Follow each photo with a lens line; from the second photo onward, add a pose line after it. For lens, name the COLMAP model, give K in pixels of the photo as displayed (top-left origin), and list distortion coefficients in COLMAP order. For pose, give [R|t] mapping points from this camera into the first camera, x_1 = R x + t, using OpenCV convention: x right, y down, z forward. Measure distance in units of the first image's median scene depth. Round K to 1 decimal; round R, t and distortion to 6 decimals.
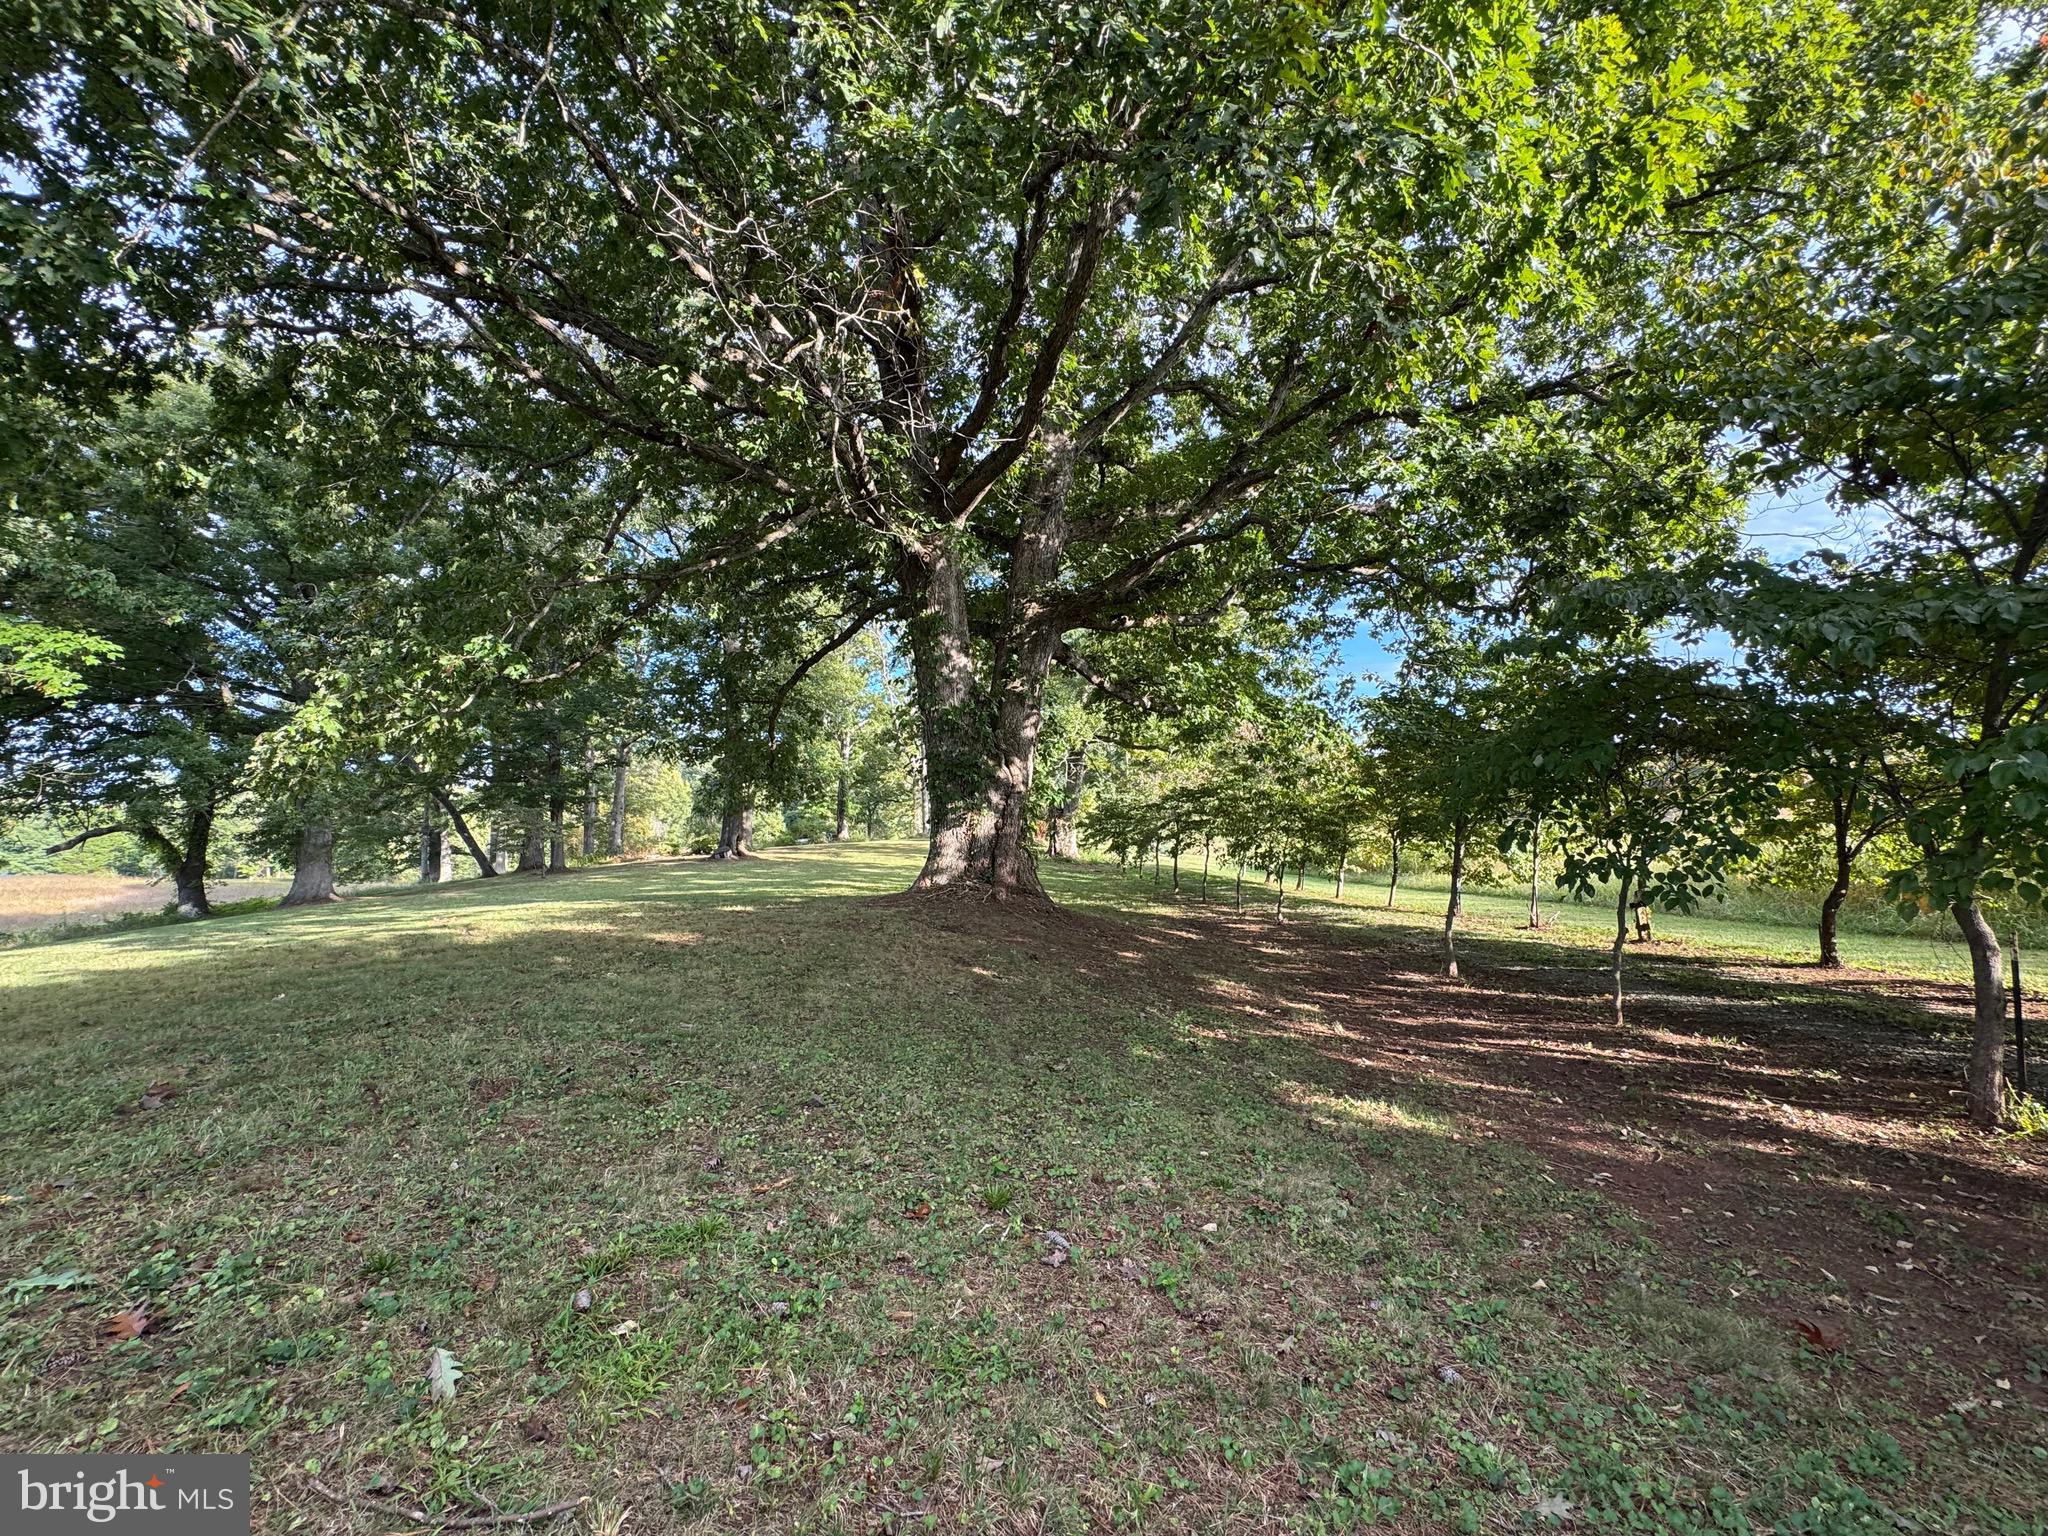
lens RADIAL K [[815.9, 0, 1022.0], [0, 815.9, 769.5], [0, 0, 1]] dist [-0.001629, 0.000542]
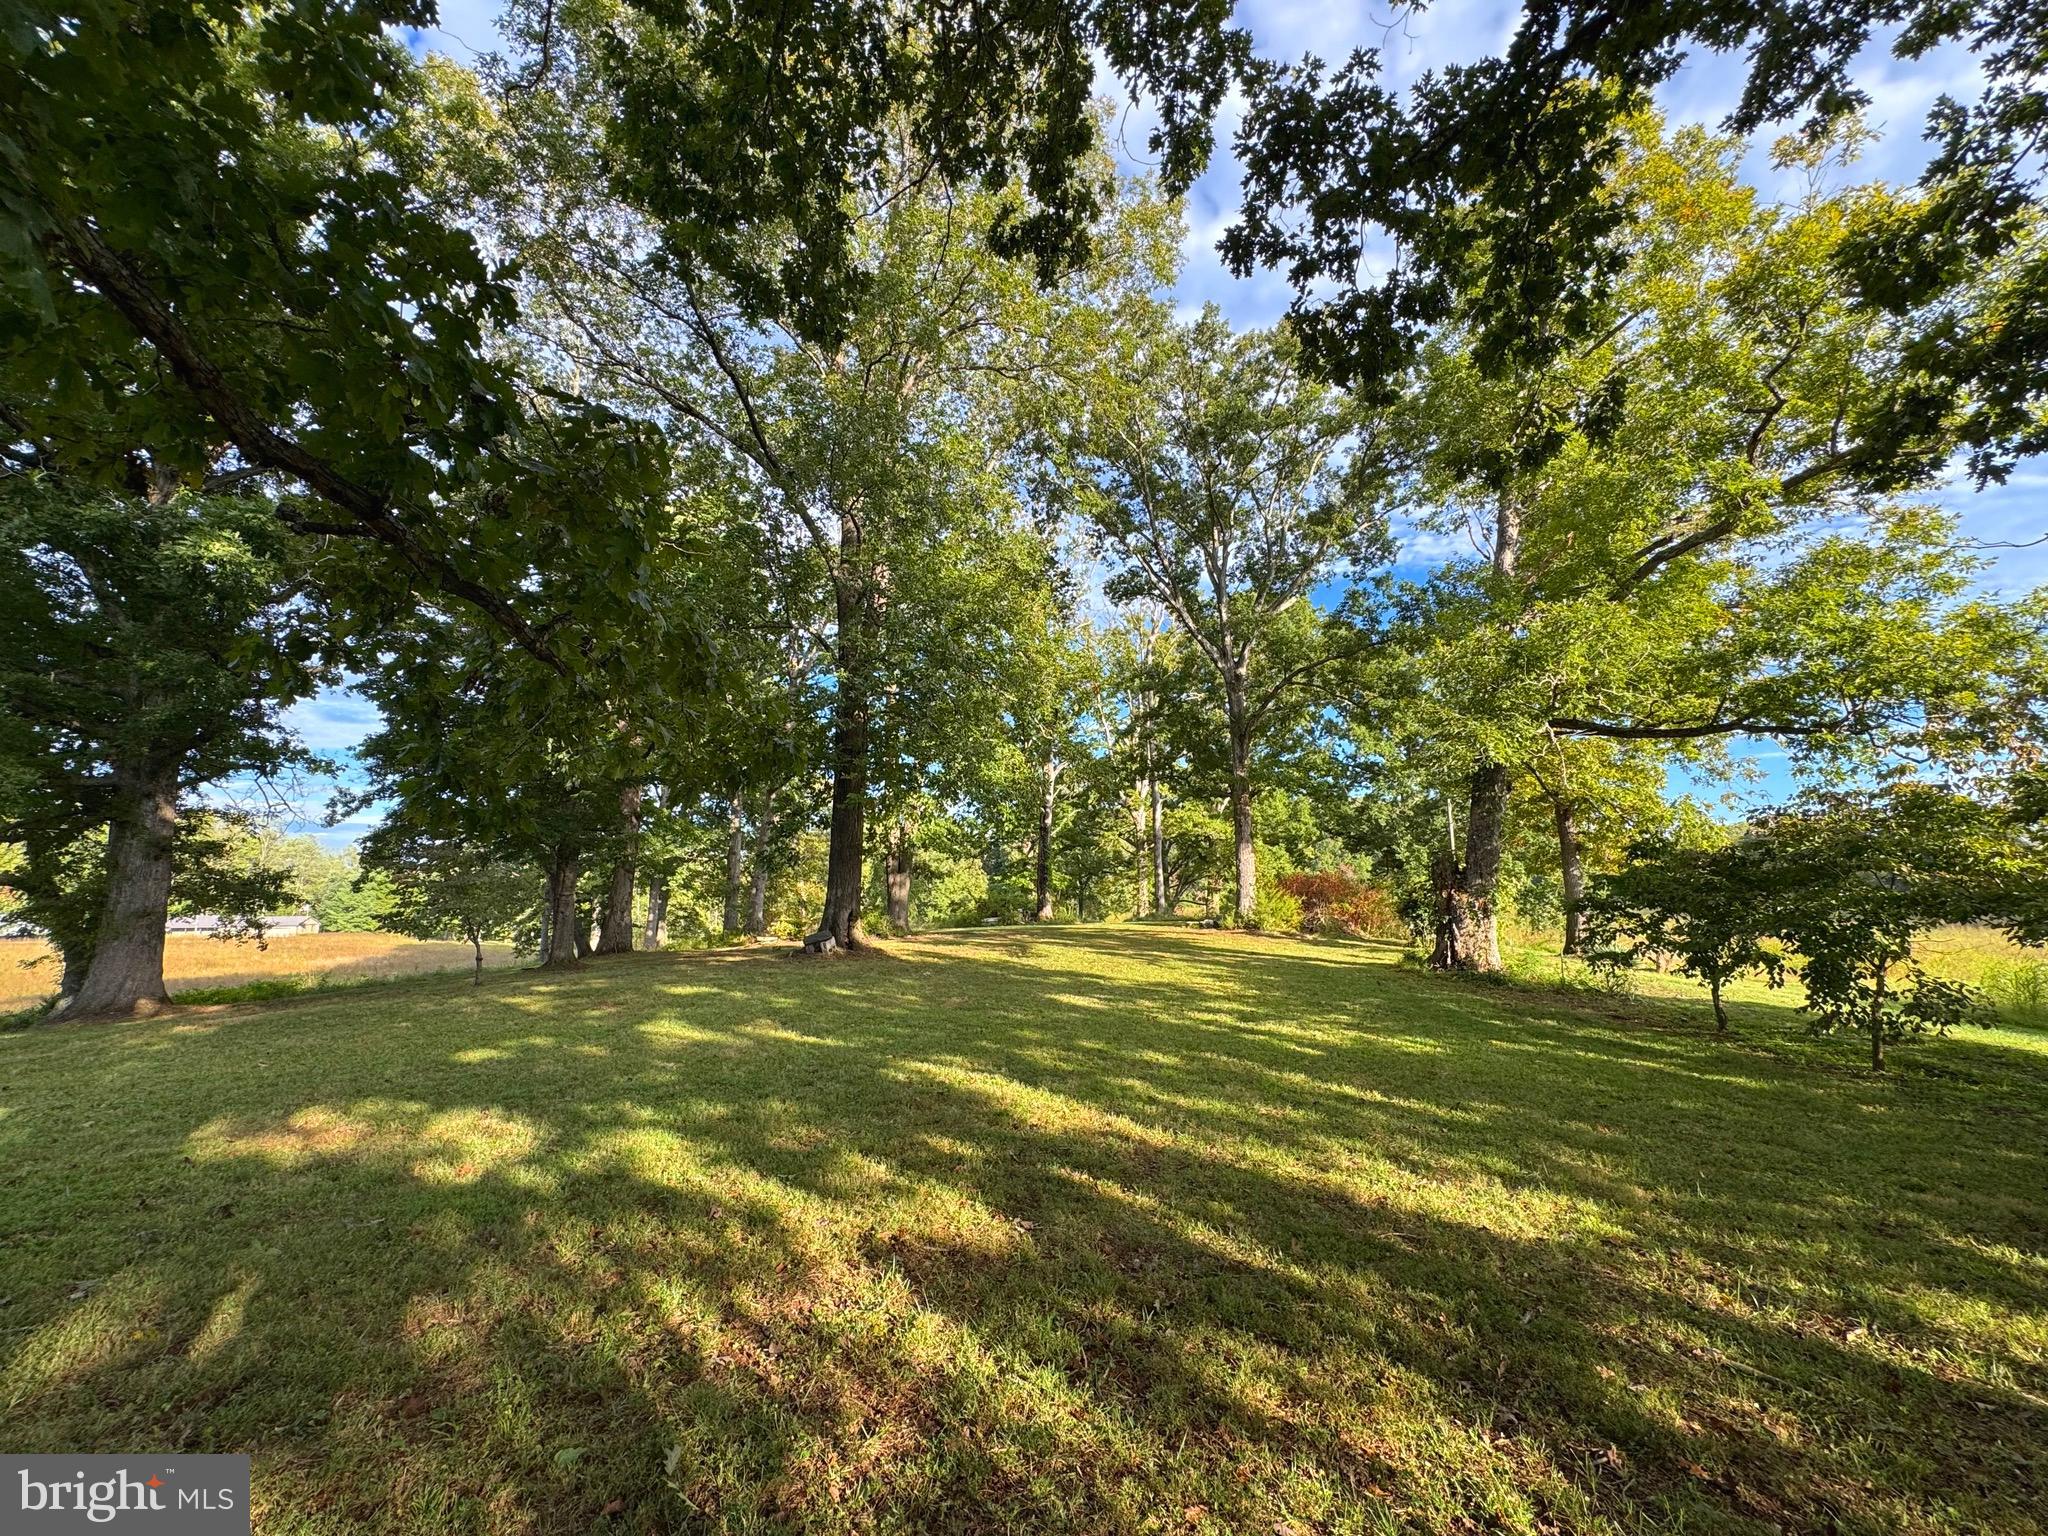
lens RADIAL K [[815.9, 0, 1022.0], [0, 815.9, 769.5], [0, 0, 1]] dist [-0.001629, 0.000542]
pose [[0.966963, -0.021225, -0.254033, -0.349799], [-0.002951, 0.995529, -0.094411, 0.145963], [0.254901, 0.092041, 0.962577, 1.930675]]
